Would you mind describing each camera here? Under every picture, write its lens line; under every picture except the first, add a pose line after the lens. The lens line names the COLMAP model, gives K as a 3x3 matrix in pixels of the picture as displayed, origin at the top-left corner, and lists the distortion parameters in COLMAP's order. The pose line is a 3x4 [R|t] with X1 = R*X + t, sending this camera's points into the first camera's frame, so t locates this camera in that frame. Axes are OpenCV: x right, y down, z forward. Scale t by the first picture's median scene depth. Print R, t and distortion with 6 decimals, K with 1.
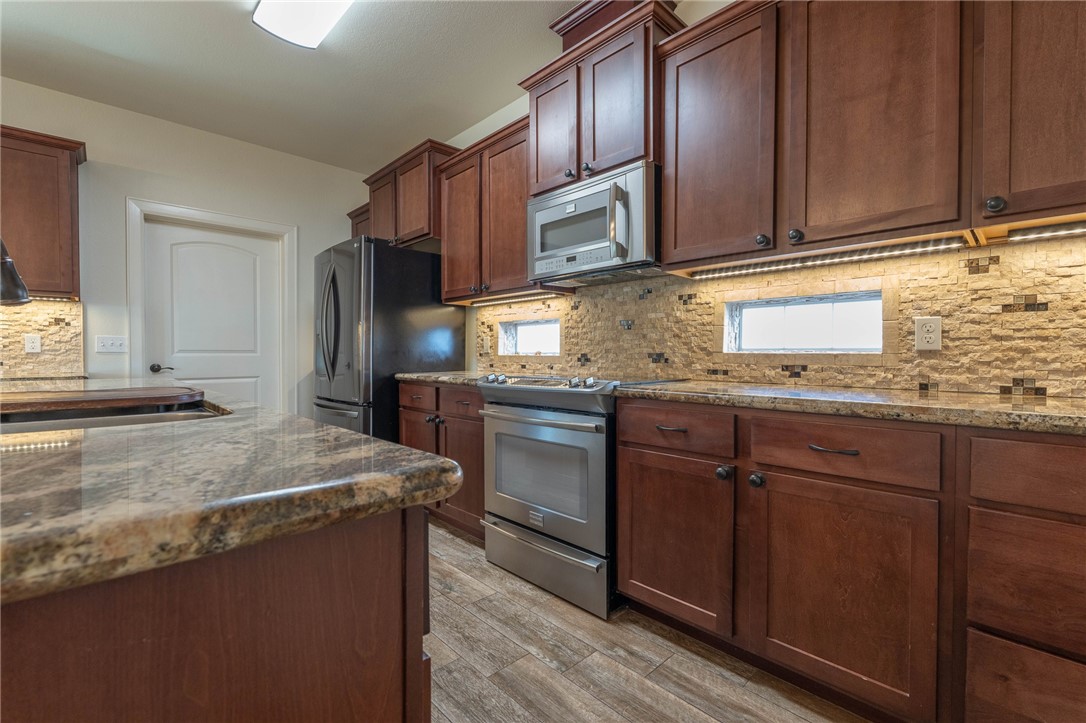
lens RADIAL K [[476.1, 0, 541.2], [0, 476.1, 363.5], [0, 0, 1]] dist [-0.003220, -0.000406]
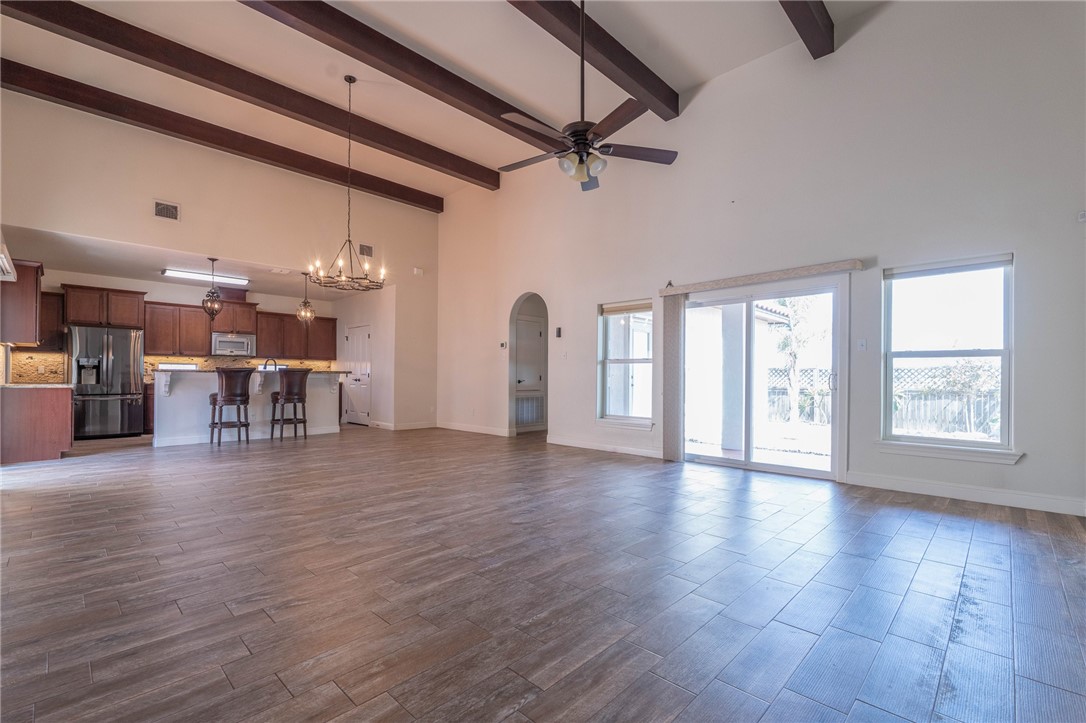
lens RADIAL K [[478.9, 0, 539.2], [0, 478.9, 377.4], [0, 0, 1]] dist [-0.000233, -0.000337]
pose [[-0.033744, -0.000057, 0.999431, -4.112760], [0.015374, 0.999882, 0.000576, 0.036147], [-0.999312, 0.015384, -0.033739, -1.480433]]
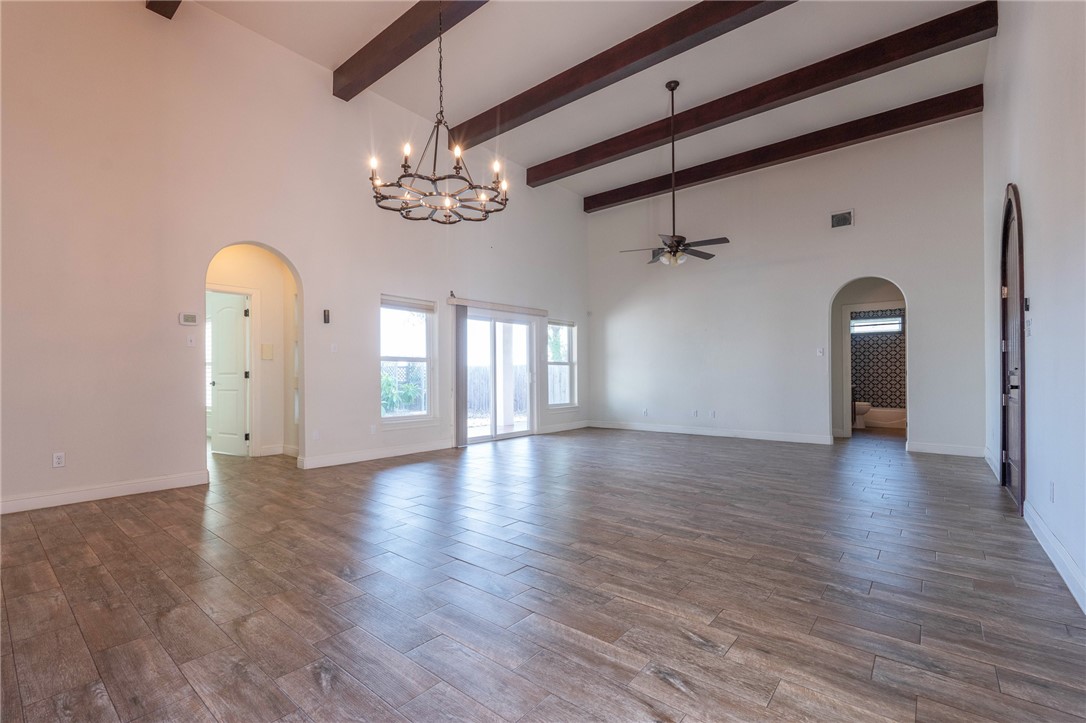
lens RADIAL K [[475.4, 0, 544.1], [0, 475.4, 372.0], [0, 0, 1]] dist [-0.004784, -0.000052]
pose [[-0.992611, 0.004214, -0.121269, -1.688348], [0.002483, 0.999893, 0.014416, -0.016567], [0.121317, 0.014008, -0.992515, 0.790717]]
